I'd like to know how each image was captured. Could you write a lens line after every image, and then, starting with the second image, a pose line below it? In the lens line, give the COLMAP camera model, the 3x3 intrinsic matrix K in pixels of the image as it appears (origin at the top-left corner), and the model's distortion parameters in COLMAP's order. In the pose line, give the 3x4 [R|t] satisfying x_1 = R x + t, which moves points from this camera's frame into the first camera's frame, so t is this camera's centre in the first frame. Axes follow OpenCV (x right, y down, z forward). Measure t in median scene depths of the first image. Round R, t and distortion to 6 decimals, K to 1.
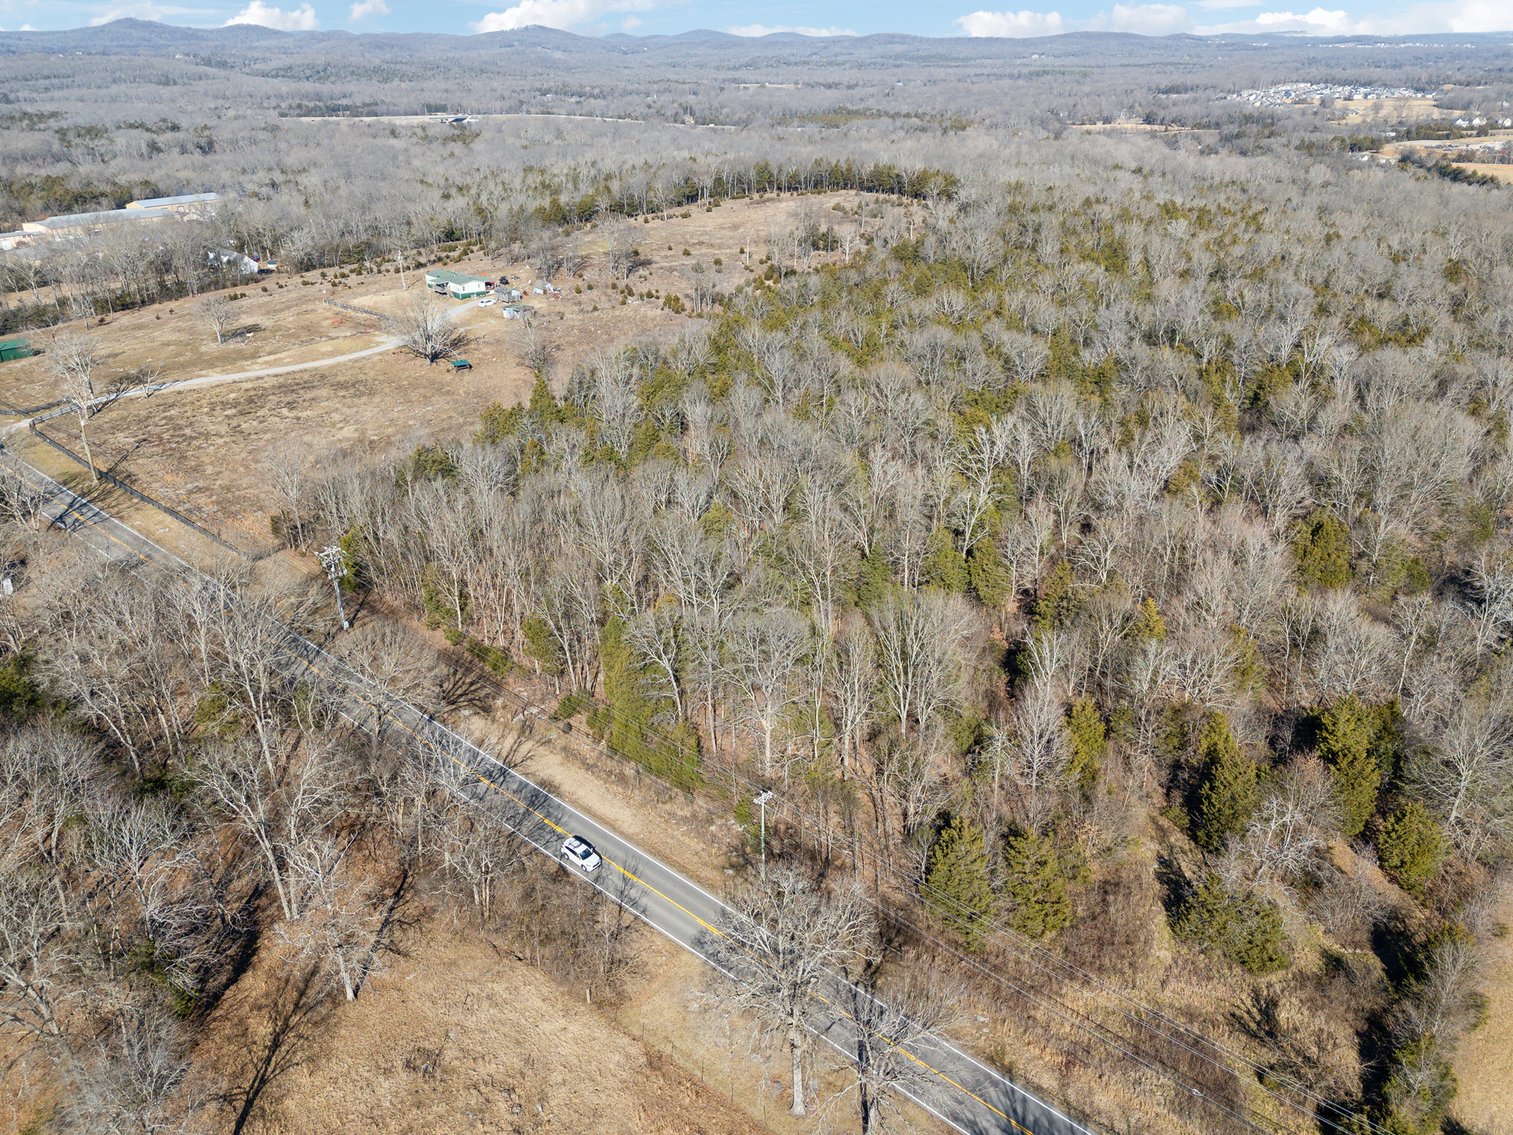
lens RADIAL K [[1139.3, 0, 762.4], [0, 1139.3, 569.2], [0, 0, 1]] dist [0.074422, -0.066511]
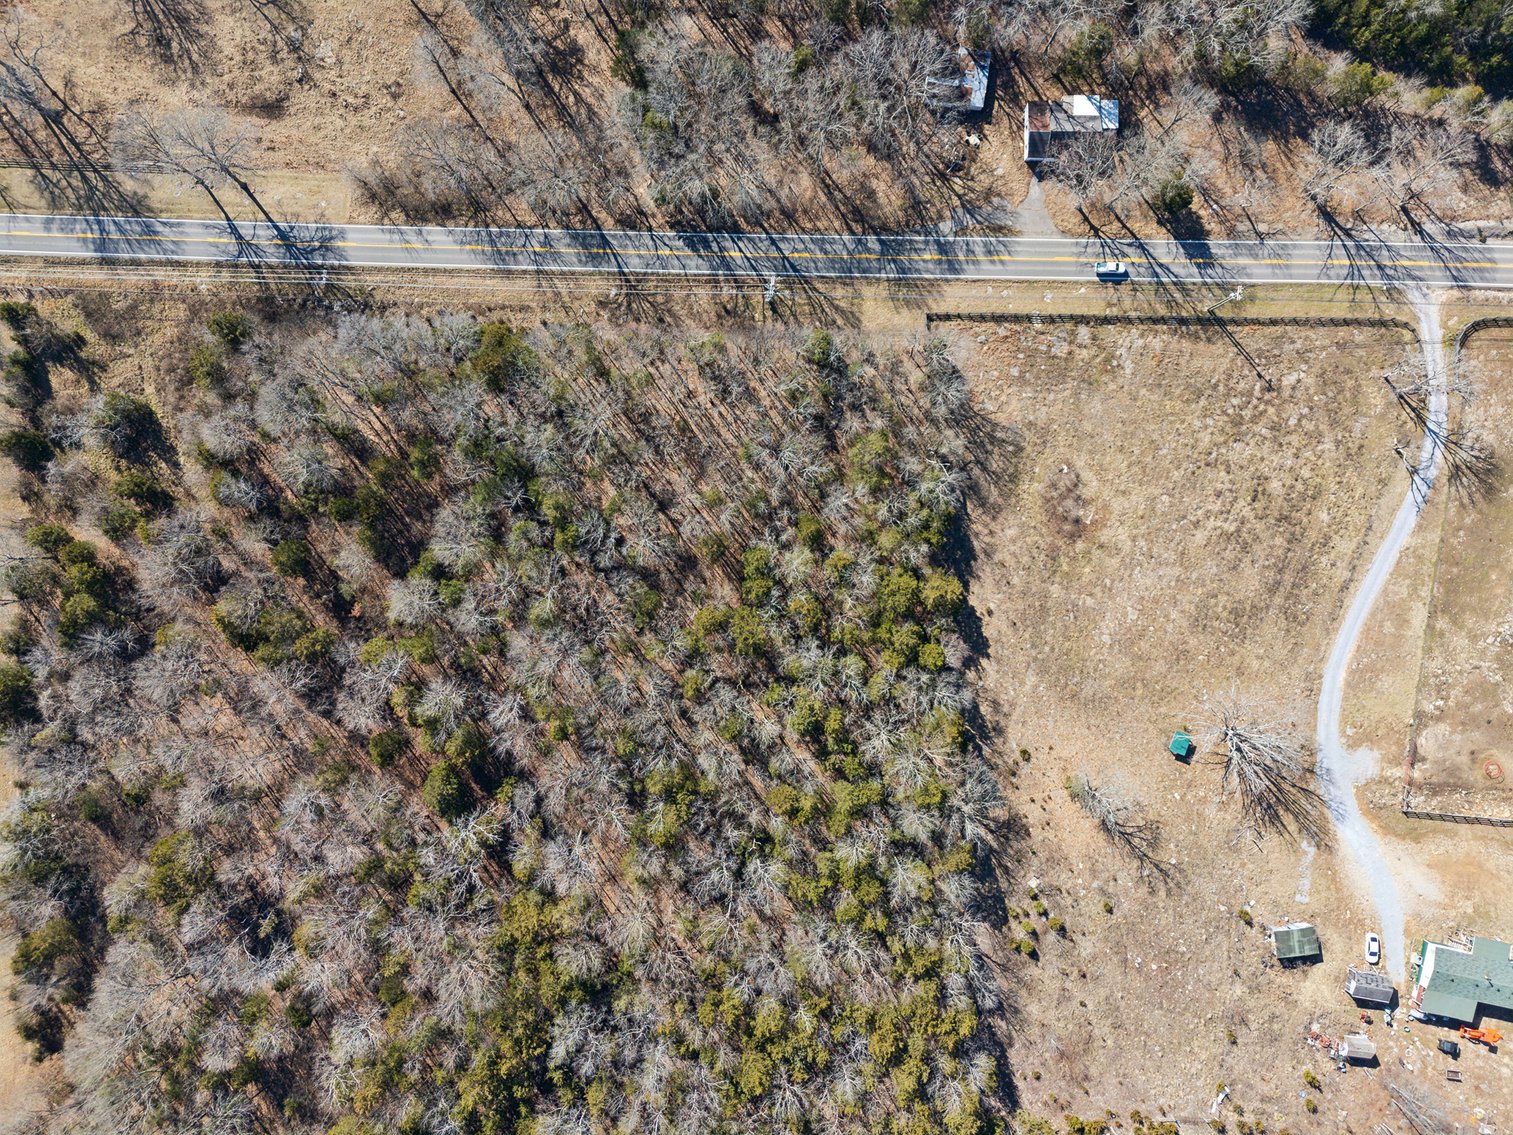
lens RADIAL K [[1139.3, 0, 762.4], [0, 1139.3, 569.2], [0, 0, 1]] dist [0.074422, -0.066511]
pose [[-0.787764, 0.615973, 0.002342, -0.124151], [-0.264588, -0.341808, 0.901754, -0.823577], [0.556256, 0.709750, 0.432242, 0.457228]]
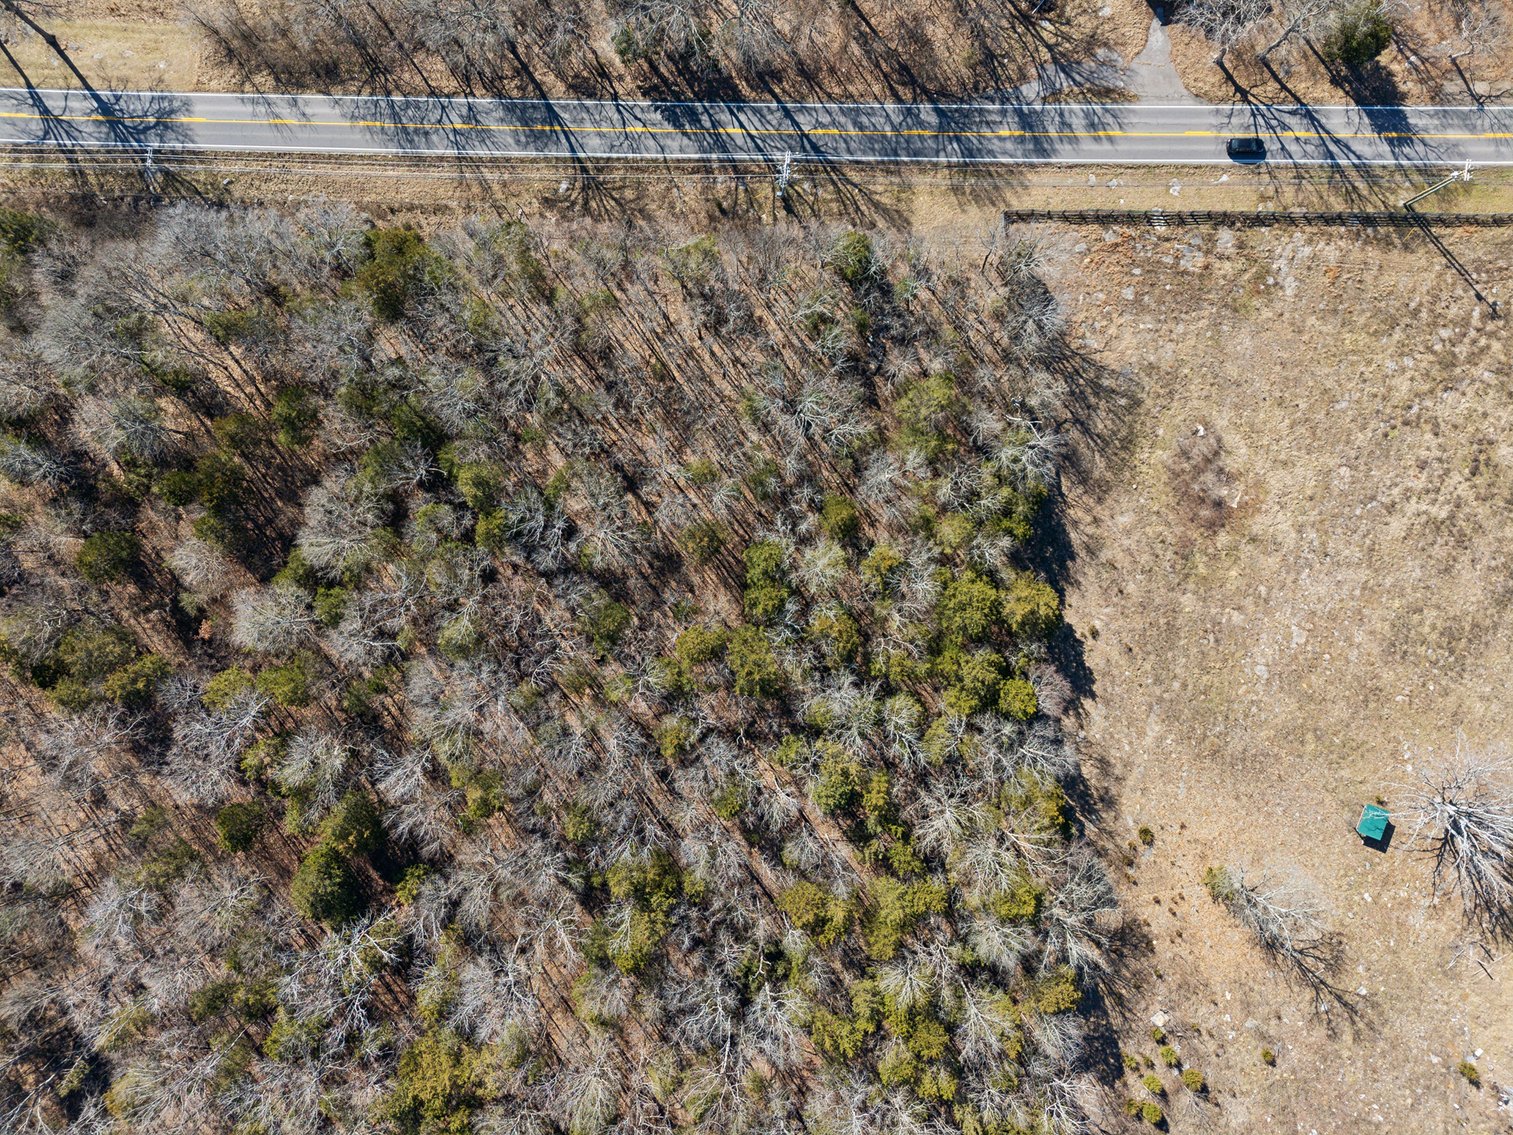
lens RADIAL K [[1109.6, 0, 762.0], [0, 1109.6, 569.5], [0, 0, 1]] dist [0.066365, -0.054089]
pose [[-0.787345, 0.616492, 0.004956, -0.121528], [-0.262877, -0.342980, 0.901809, -0.582502], [0.557658, 0.708733, 0.432106, 0.567691]]
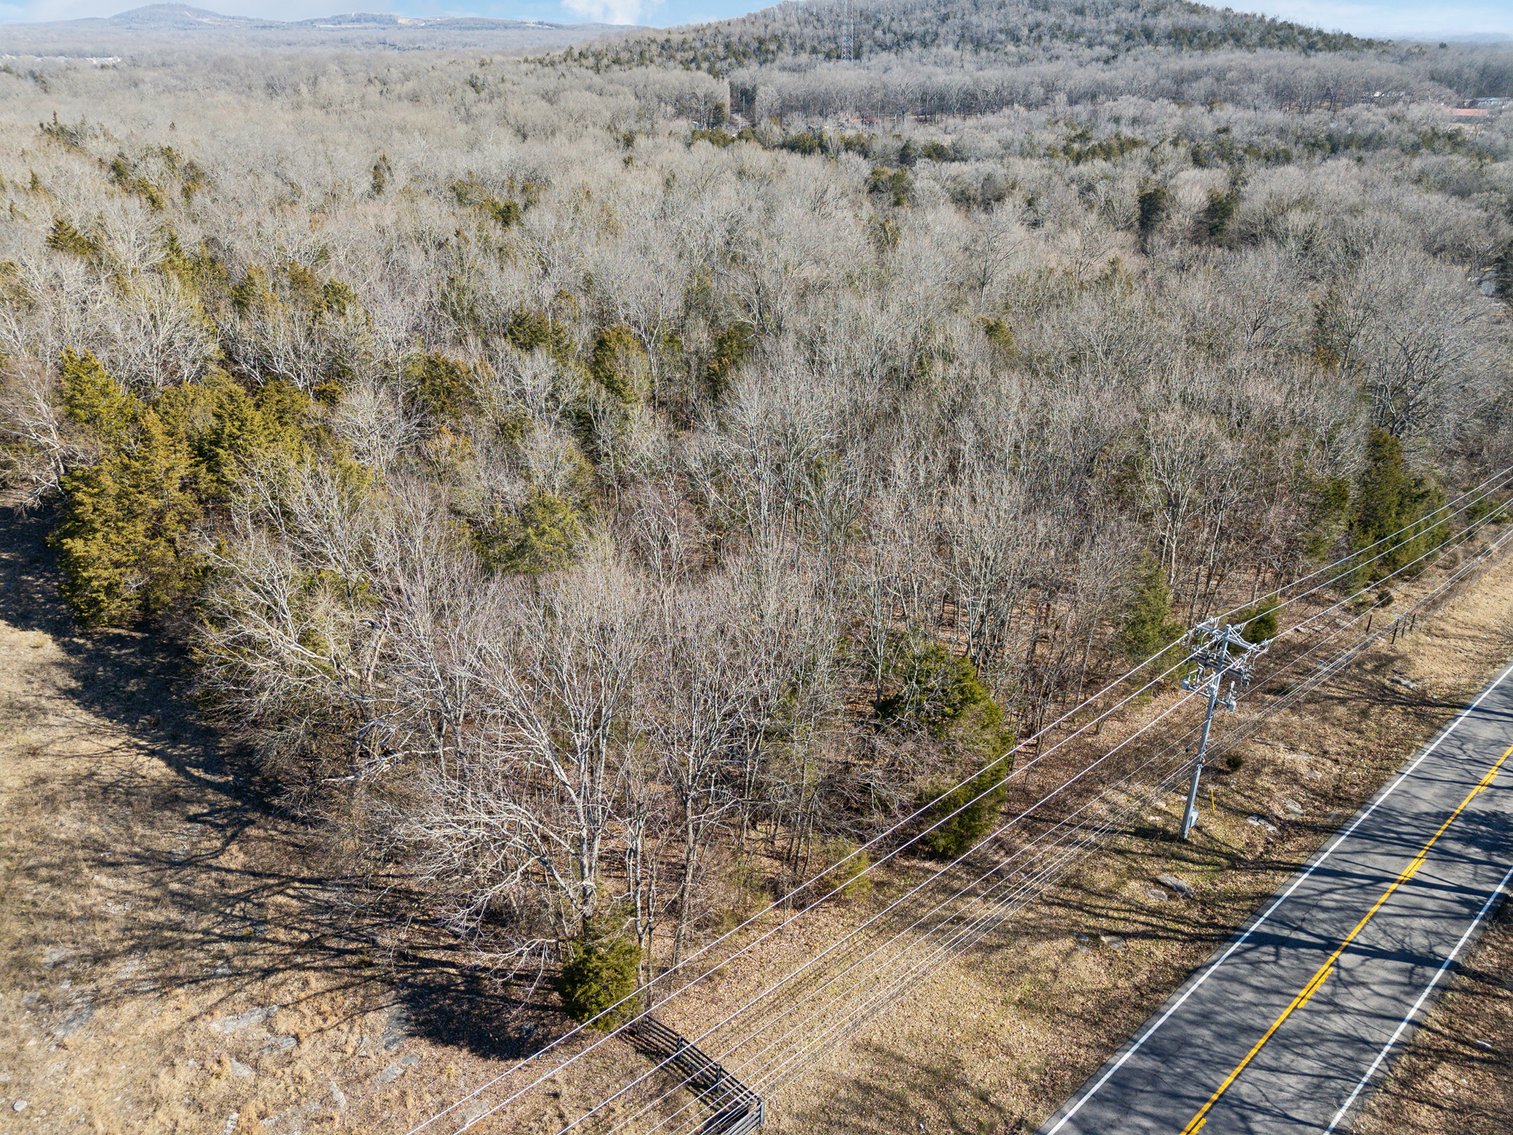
lens RADIAL K [[1109.6, 0, 762.0], [0, 1109.6, 569.5], [0, 0, 1]] dist [0.066365, -0.054089]
pose [[0.112999, -0.425053, 0.898087, -0.454676], [0.407705, 0.844113, 0.348210, -0.133045], [-0.906095, 0.326808, 0.268681, 0.692798]]
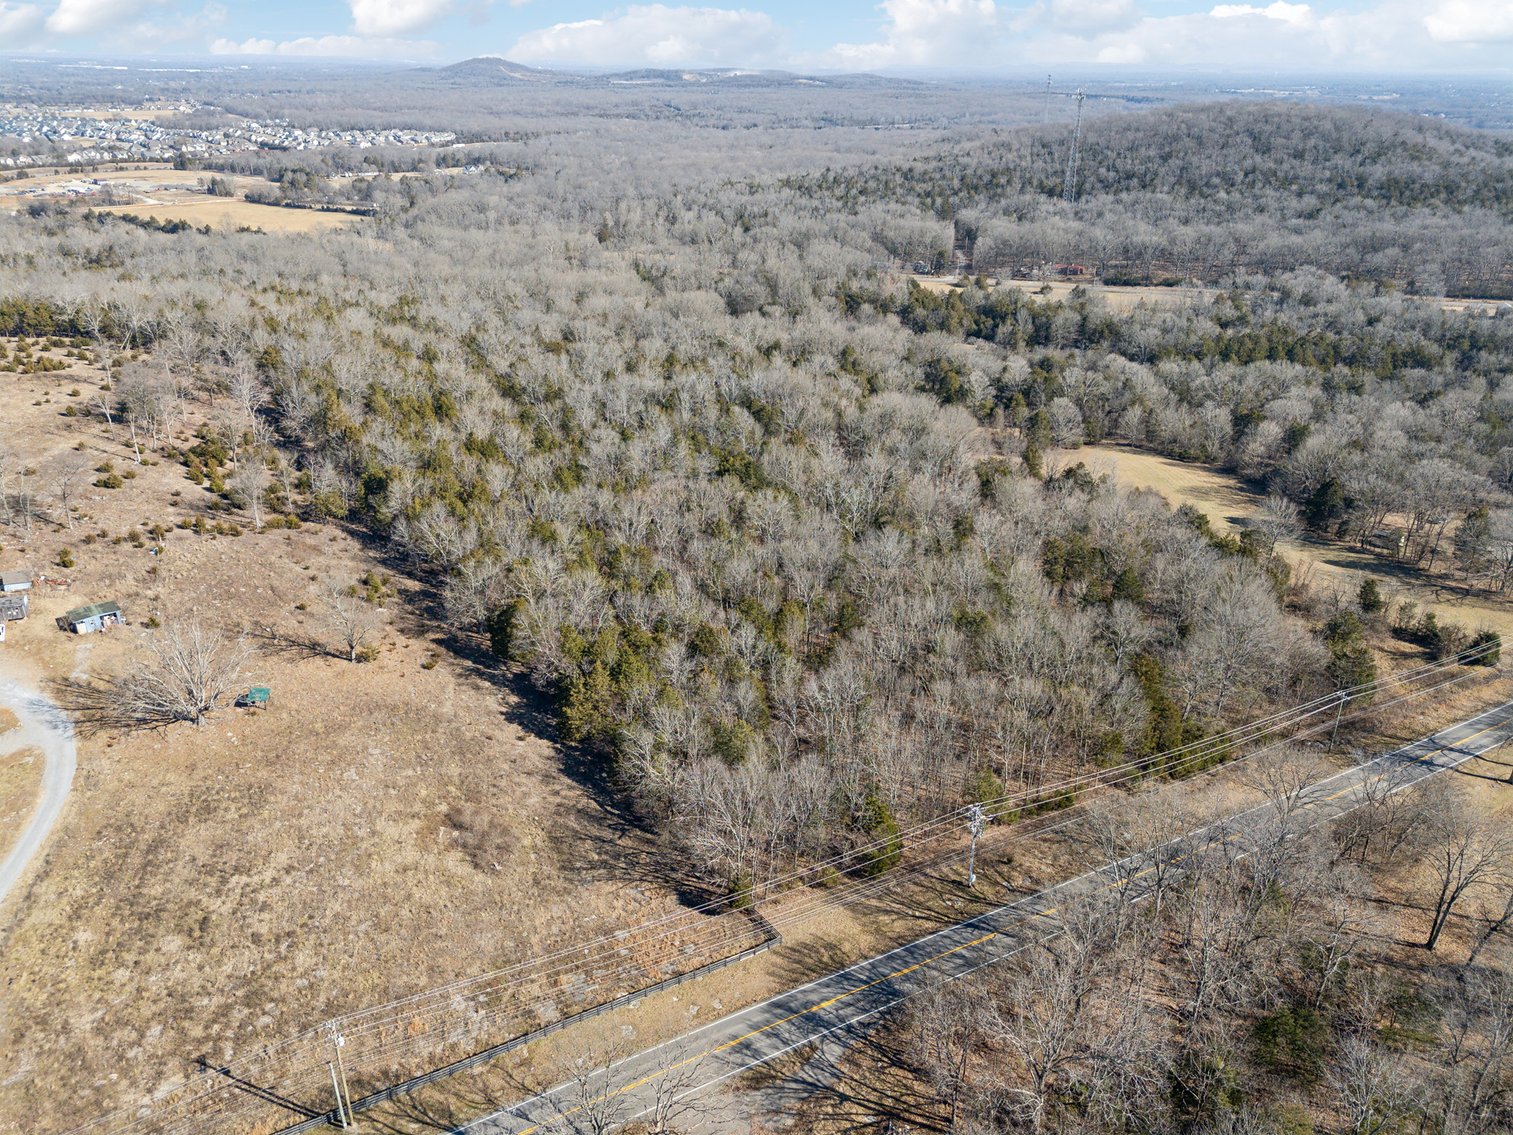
lens RADIAL K [[1109.6, 0, 762.0], [0, 1109.6, 569.5], [0, 0, 1]] dist [0.066365, -0.054089]
pose [[0.324573, -0.378678, 0.866750, -0.759998], [0.380795, 0.891133, 0.246734, -0.316532], [-0.865822, 0.249971, 0.433437, 0.480940]]
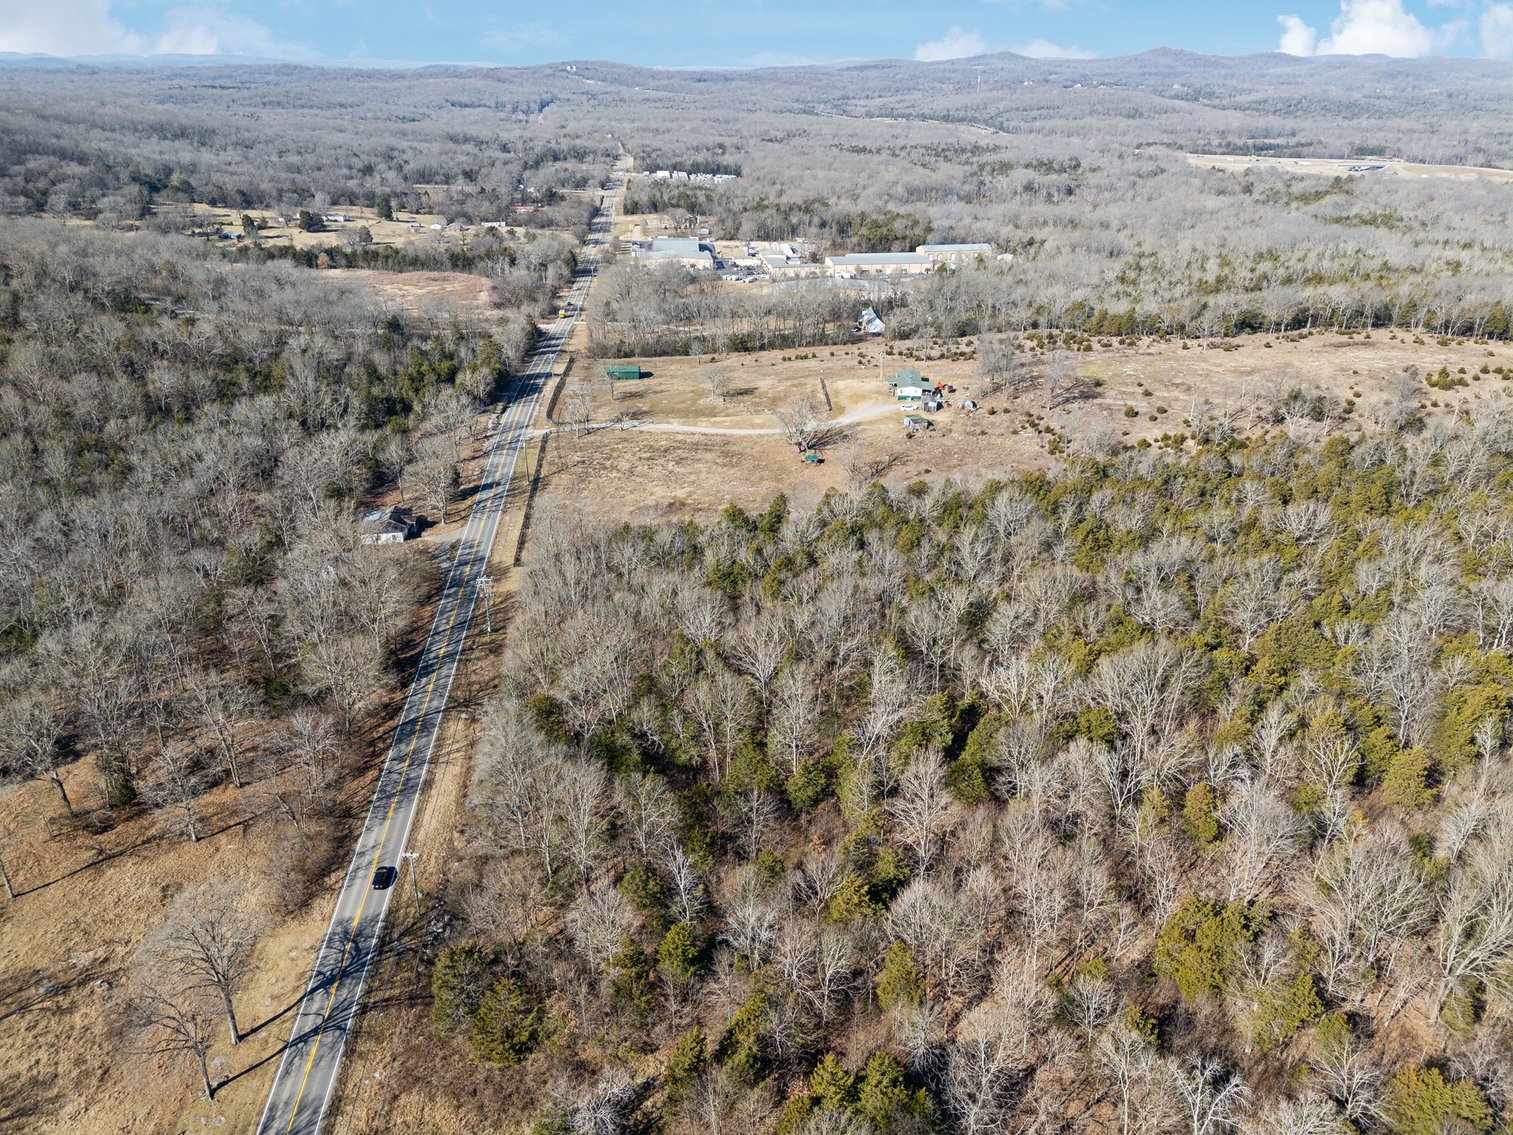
lens RADIAL K [[1109.6, 0, 762.0], [0, 1109.6, 569.5], [0, 0, 1]] dist [0.066365, -0.054089]
pose [[0.705132, 0.304481, -0.640375, 0.517333], [-0.307006, 0.945171, 0.111352, -0.195759], [0.639168, 0.118082, 0.759948, 0.102704]]
